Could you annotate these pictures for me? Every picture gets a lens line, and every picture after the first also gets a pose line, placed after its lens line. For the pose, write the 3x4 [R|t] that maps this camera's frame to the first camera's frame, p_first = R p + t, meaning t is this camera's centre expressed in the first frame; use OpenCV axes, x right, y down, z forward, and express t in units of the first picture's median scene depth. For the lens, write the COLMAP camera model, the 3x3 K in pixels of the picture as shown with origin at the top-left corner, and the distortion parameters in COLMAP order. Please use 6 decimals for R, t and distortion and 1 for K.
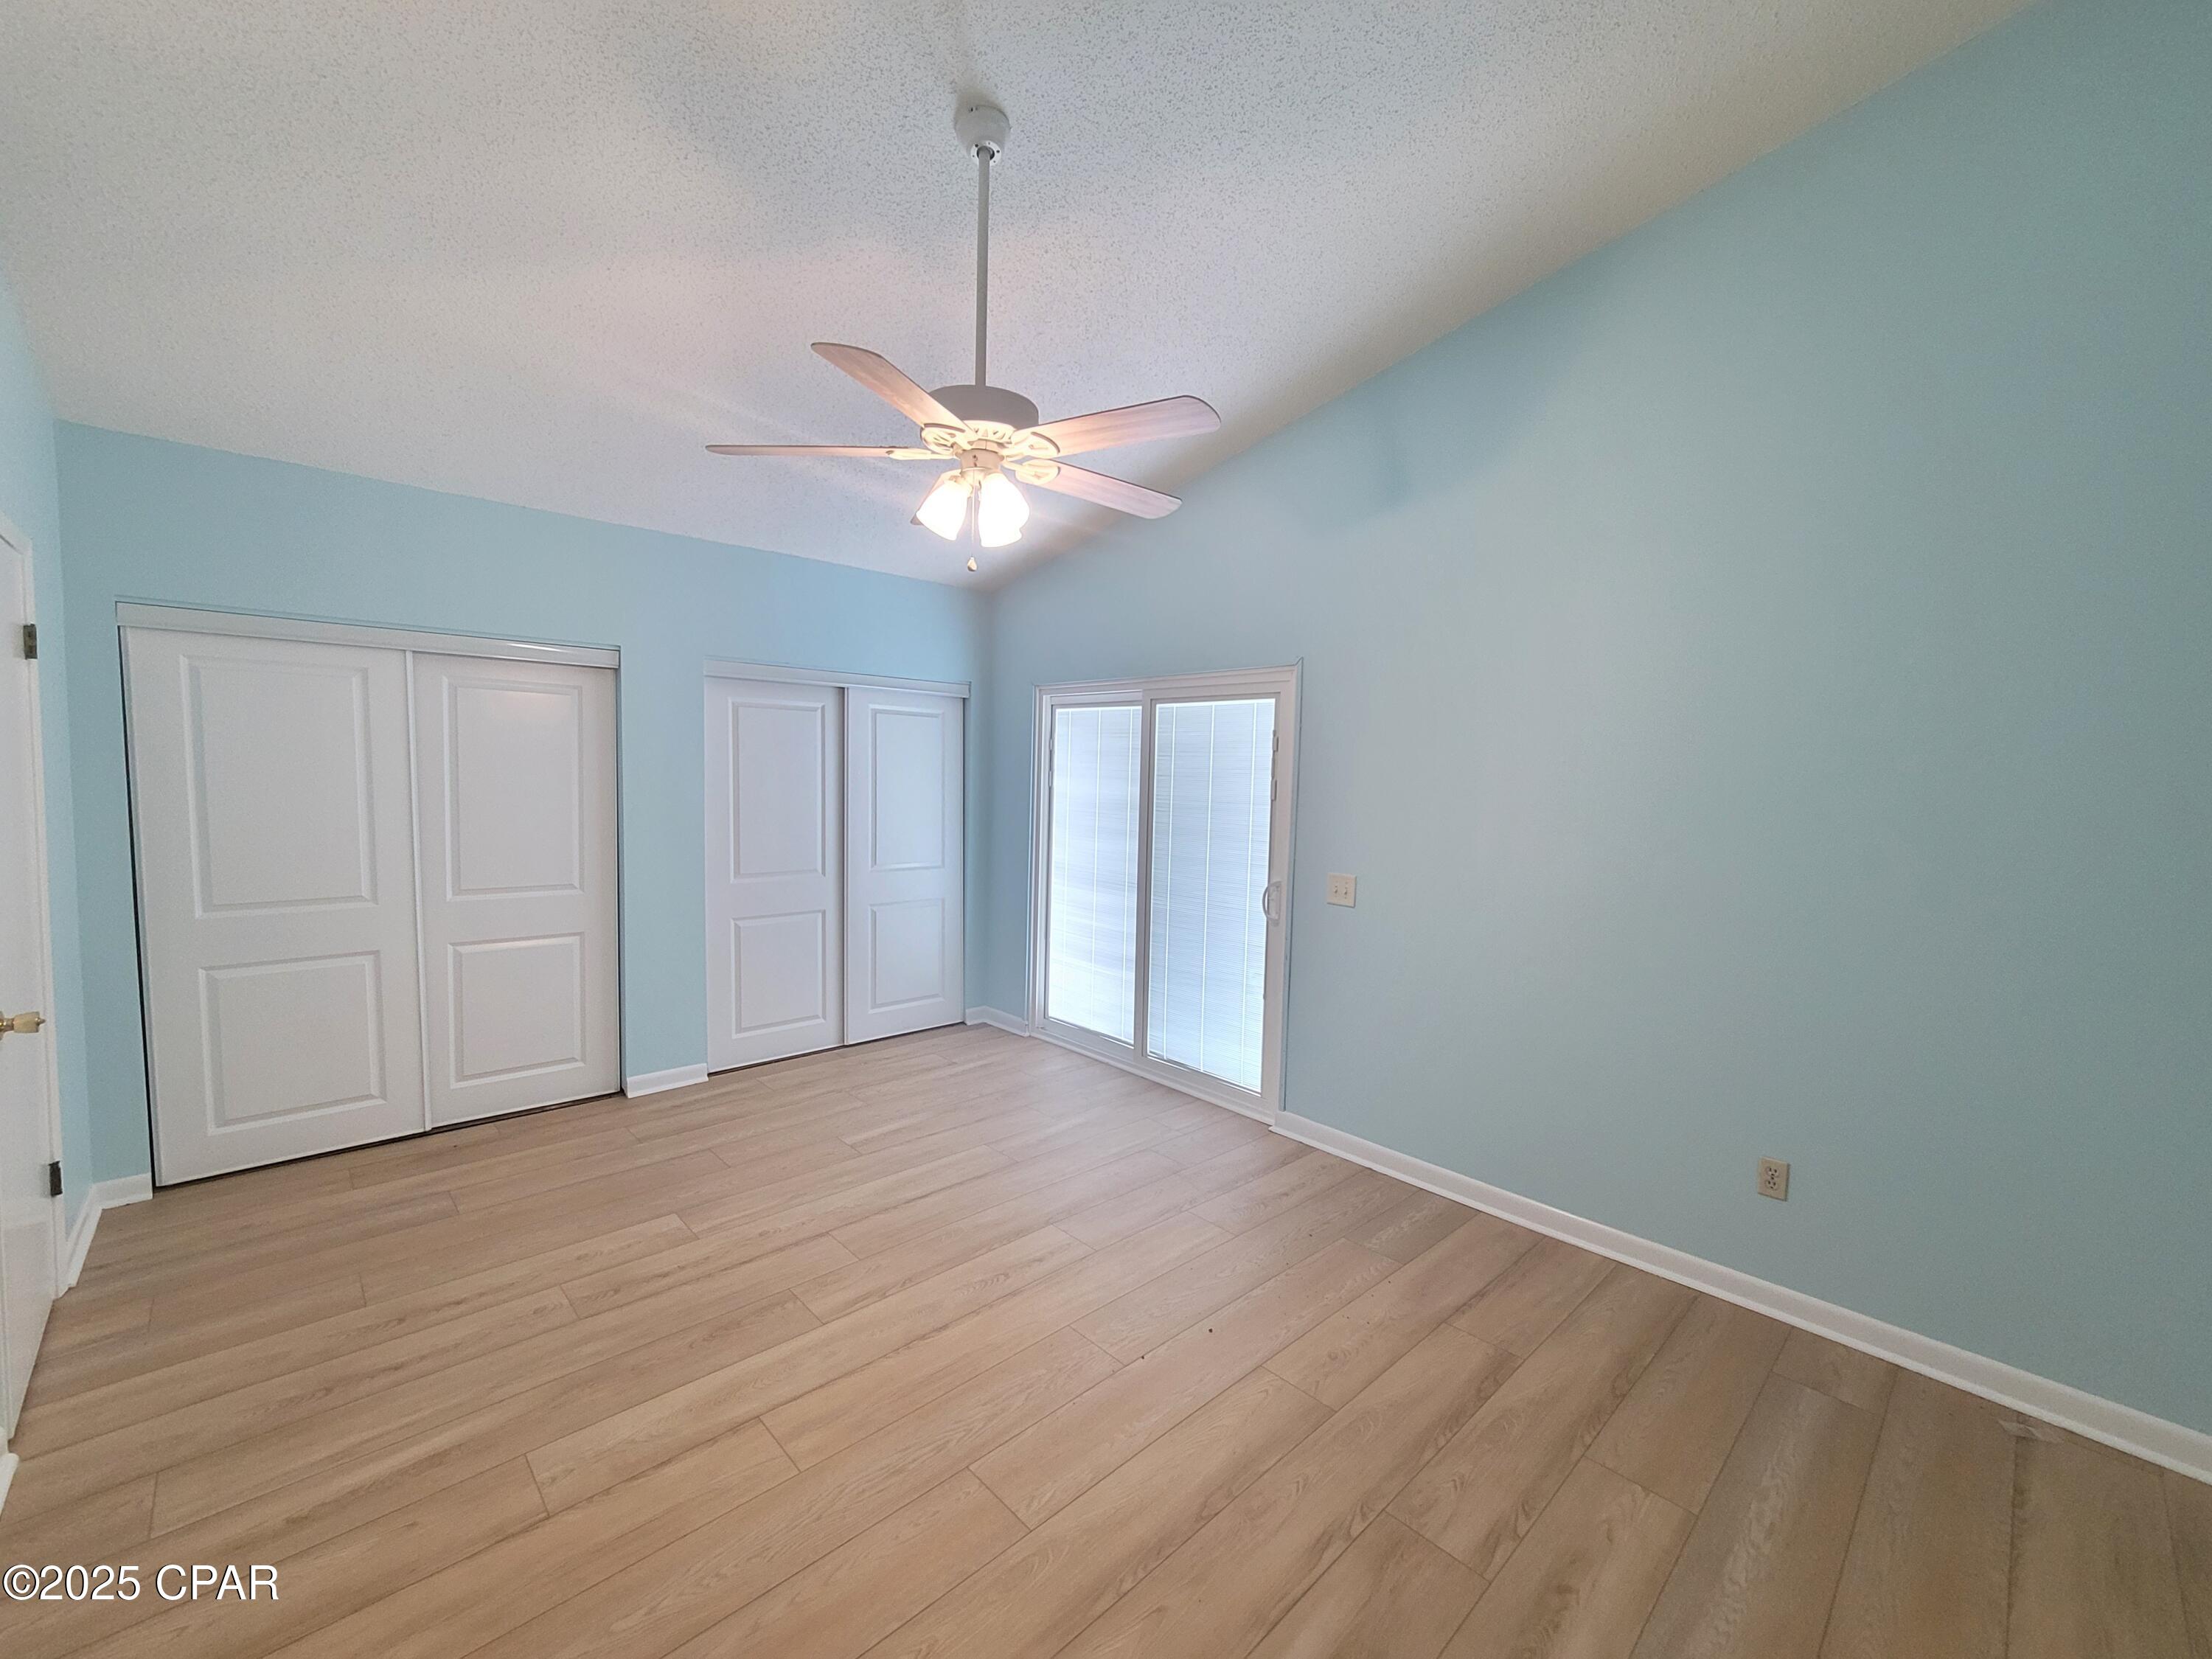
lens RADIAL K [[891.6, 0, 1118.2], [0, 891.6, 835.8], [0, 0, 1]] dist [0.000683, 0.000001]
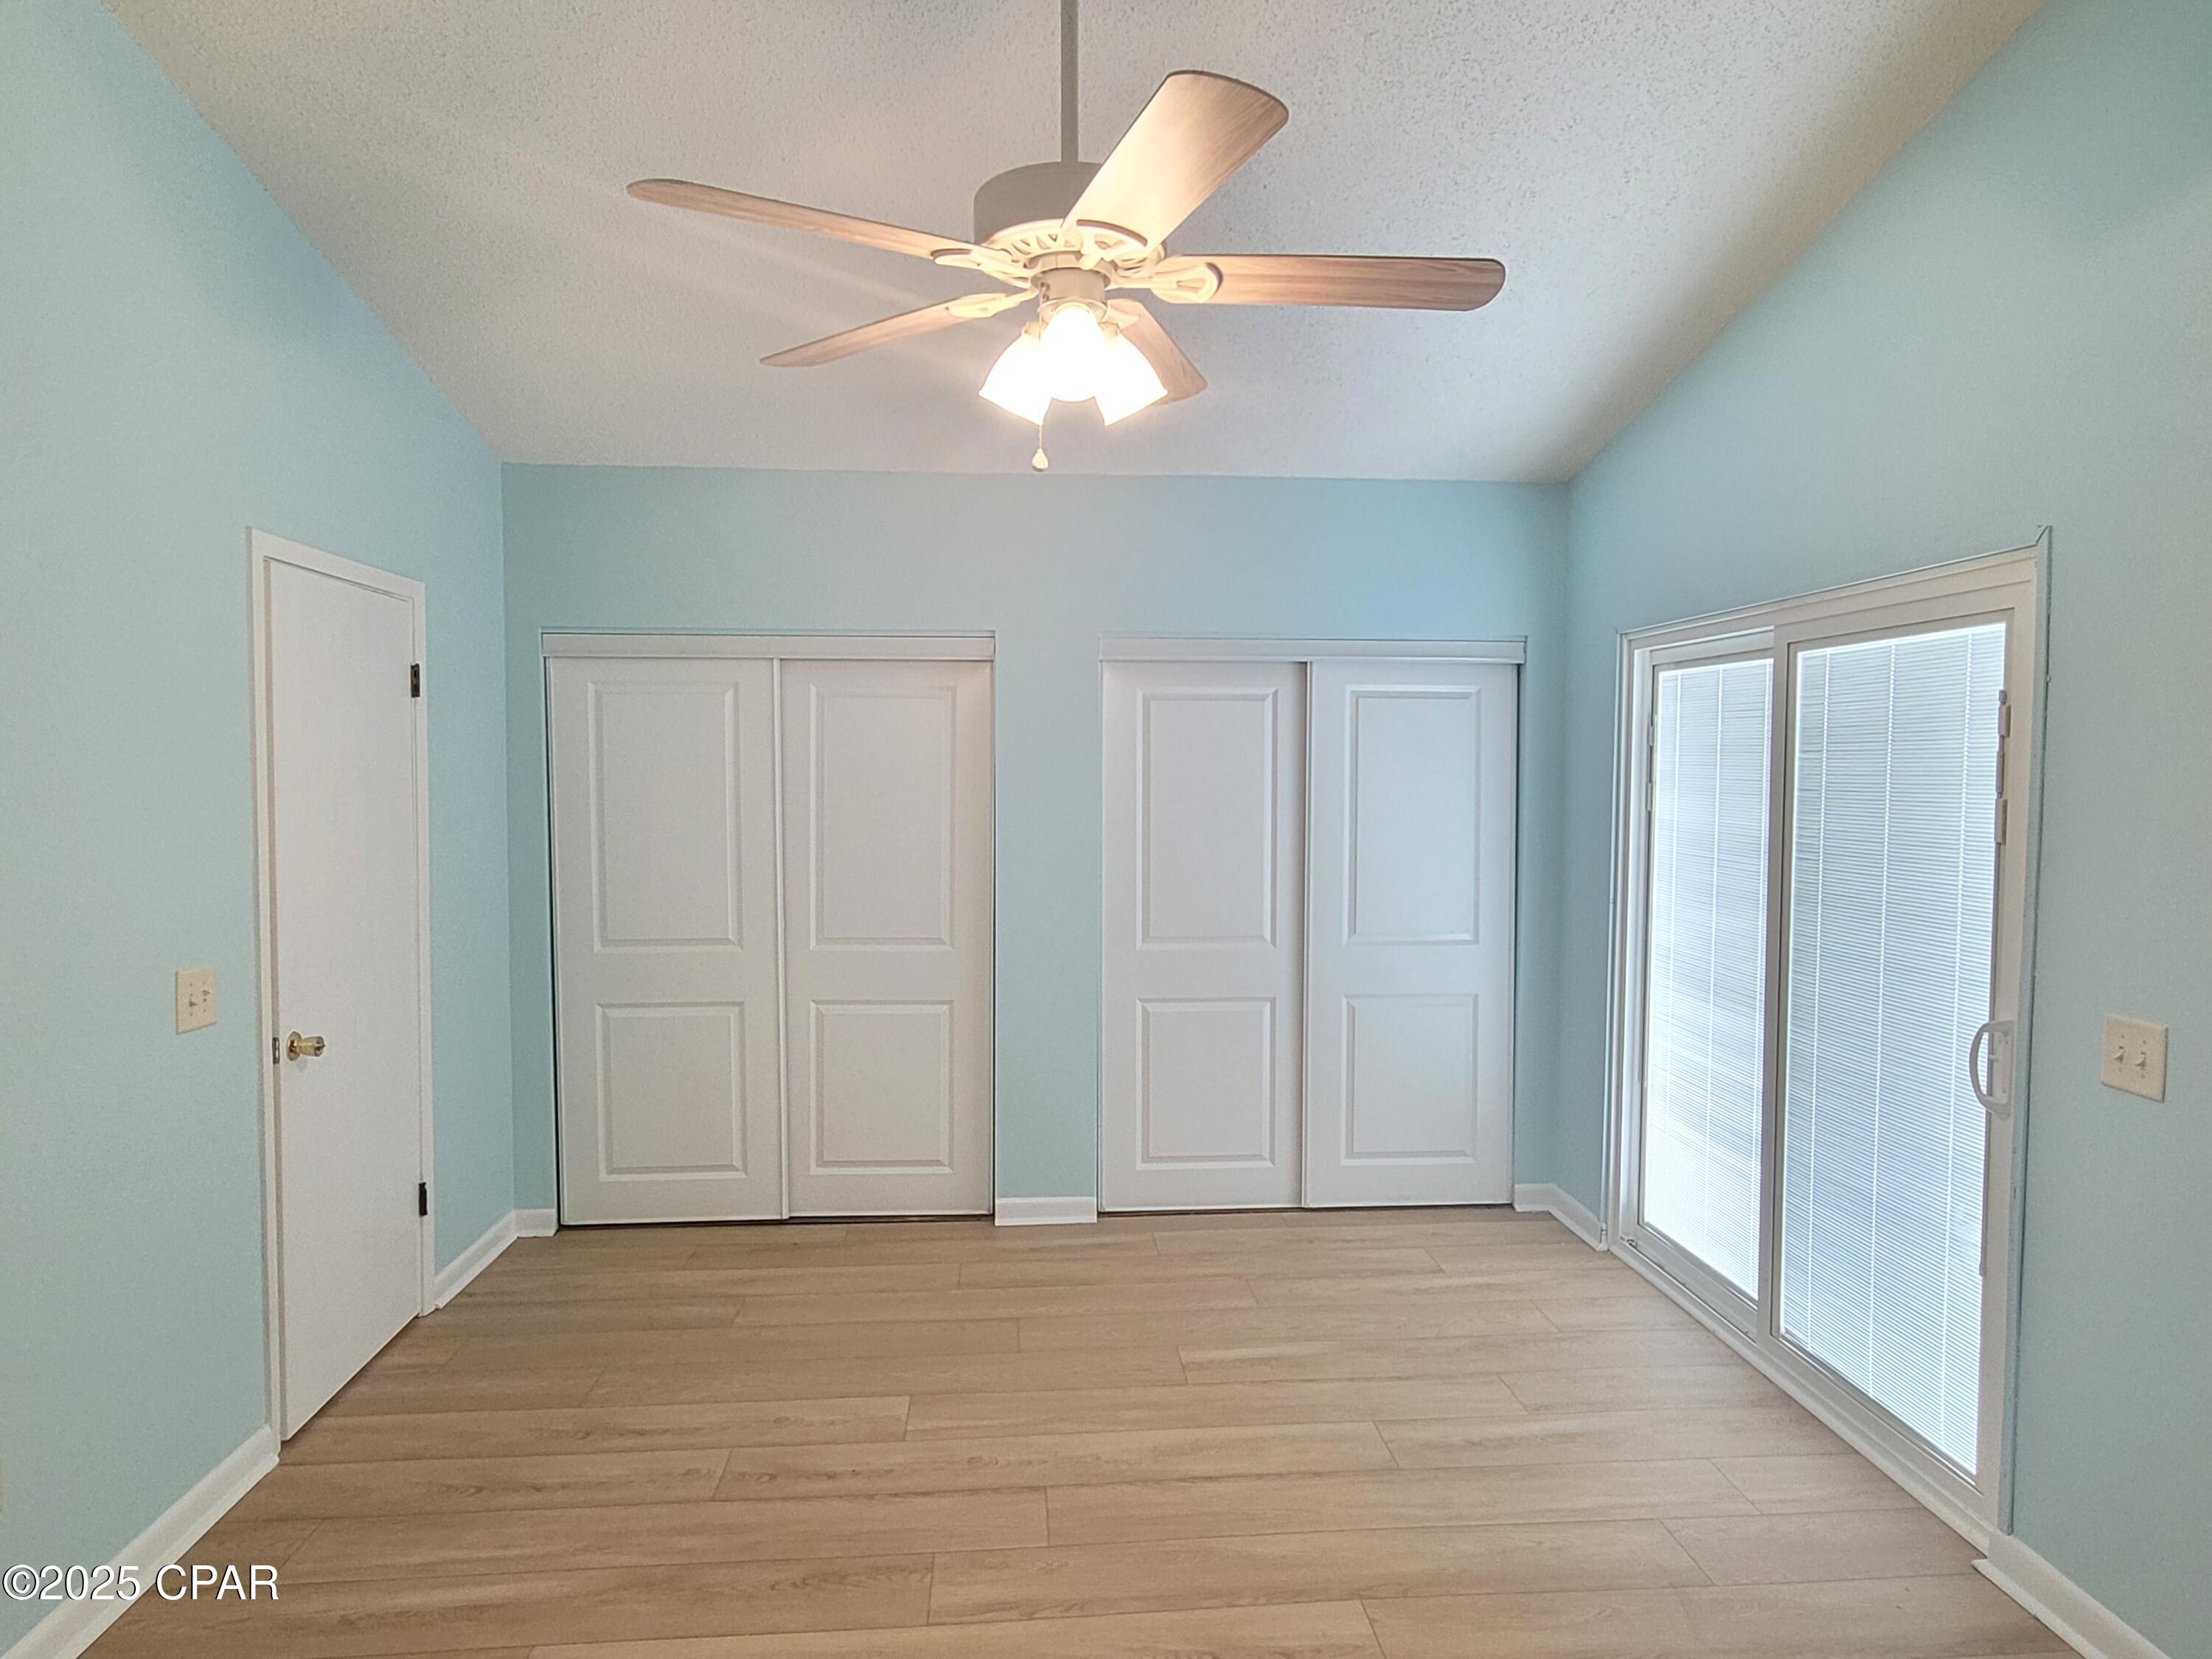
lens RADIAL K [[1338.7, 0, 1127.3], [0, 1338.7, 836.0], [0, 0, 1]] dist [-0.000918, 0.001093]
pose [[0.779730, 0.009829, -0.626038, 0.277332], [-0.029140, 0.999363, -0.020603, -0.017653], [0.625437, 0.034308, 0.779520, 0.198661]]
